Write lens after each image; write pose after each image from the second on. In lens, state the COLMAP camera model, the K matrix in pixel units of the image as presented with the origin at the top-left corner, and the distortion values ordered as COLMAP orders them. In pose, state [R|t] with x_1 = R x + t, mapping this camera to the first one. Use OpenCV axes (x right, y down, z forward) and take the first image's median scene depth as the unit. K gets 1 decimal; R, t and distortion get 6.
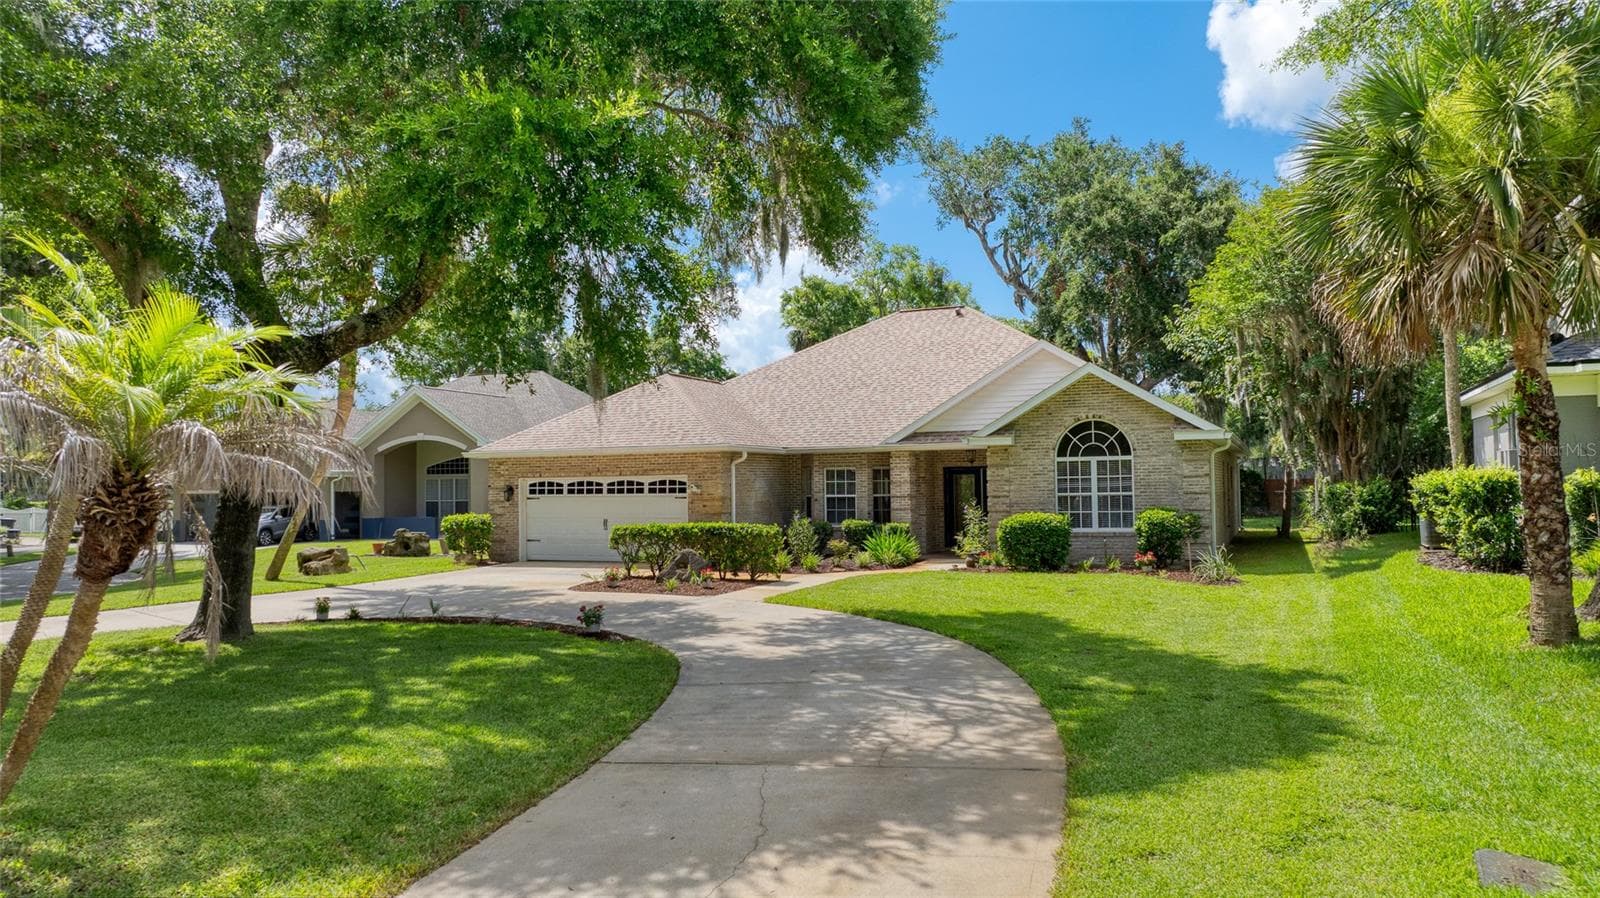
lens RADIAL K [[1137.3, 0, 796.9], [0, 1137.3, 448.6], [0, 0, 1]] dist [-0.017255, 0.003583]
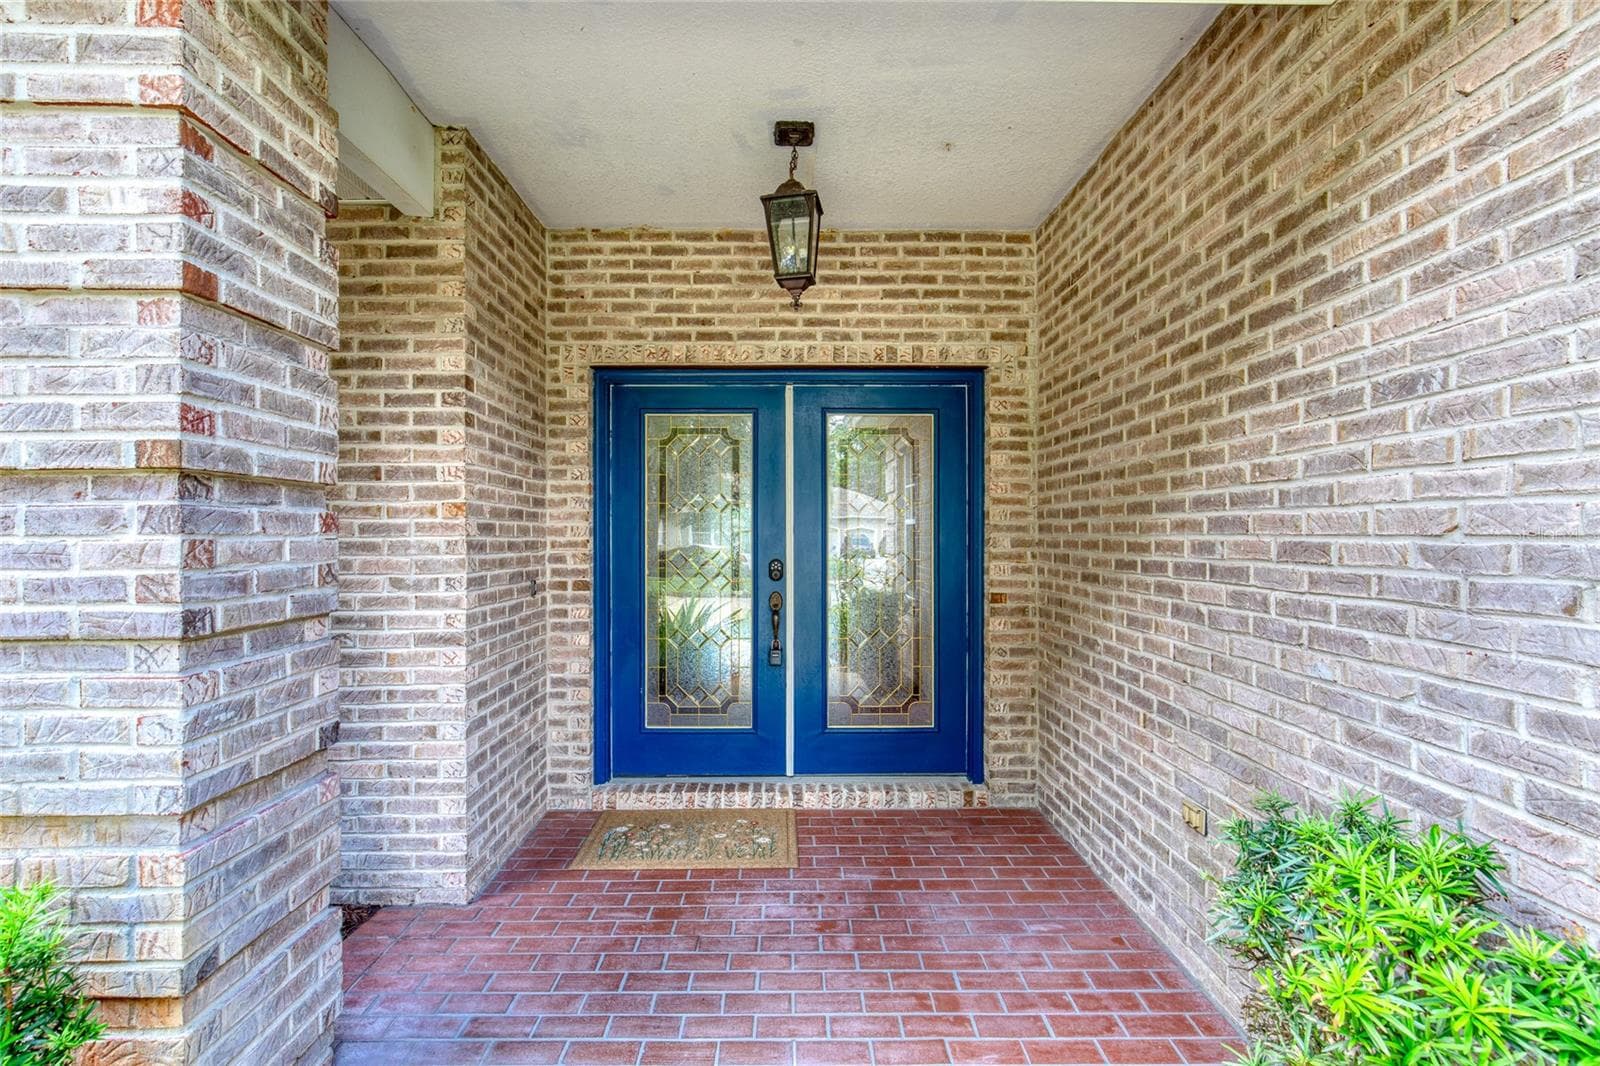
lens RADIAL K [[735.2, 0, 791.0], [0, 735.2, 528.5], [0, 0, 1]] dist [-0.000663, 0.000586]
pose [[0.914815, 0.015928, 0.403558, 0.120175], [-0.024278, 0.999584, 0.015583, 0.044371], [-0.403142, -0.024053, 0.914821, 0.954867]]
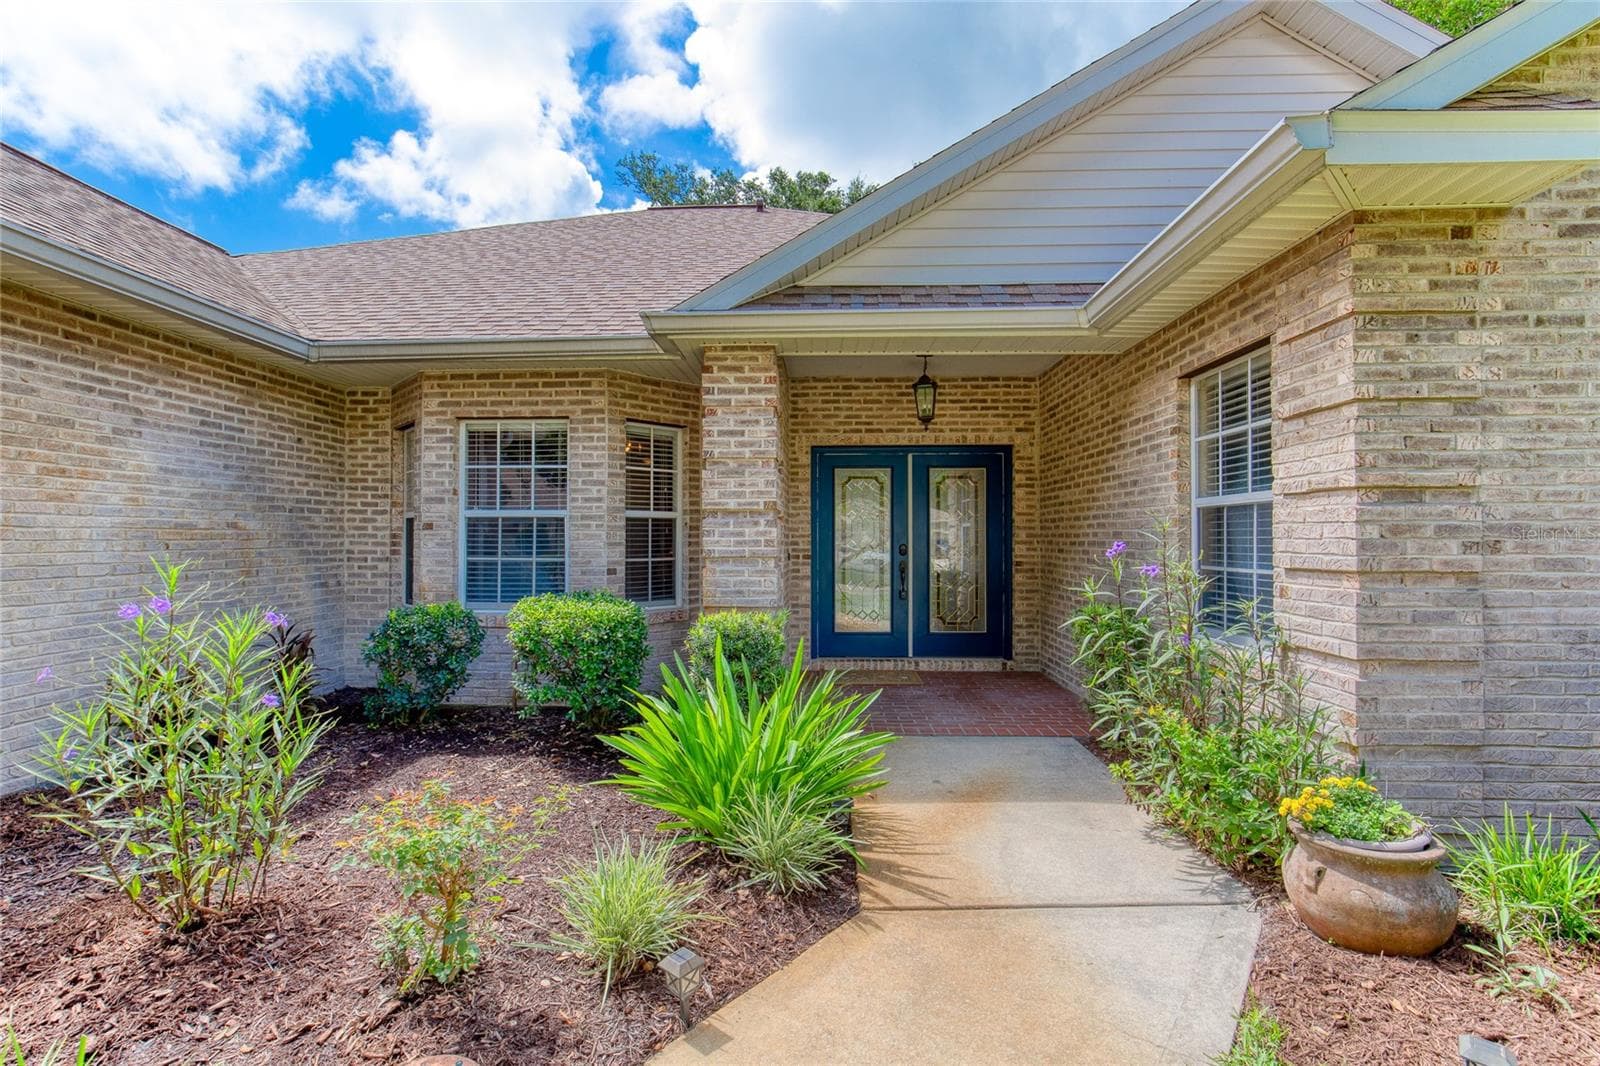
lens RADIAL K [[735.2, 0, 805.2], [0, 735.2, 527.4], [0, 0, 1]] dist [-0.000663, 0.000586]
pose [[0.928296, 0.018903, 0.371361, 0.040322], [-0.023835, 0.999678, 0.008695, 0.044843], [-0.371078, -0.016923, 0.928448, 0.846893]]
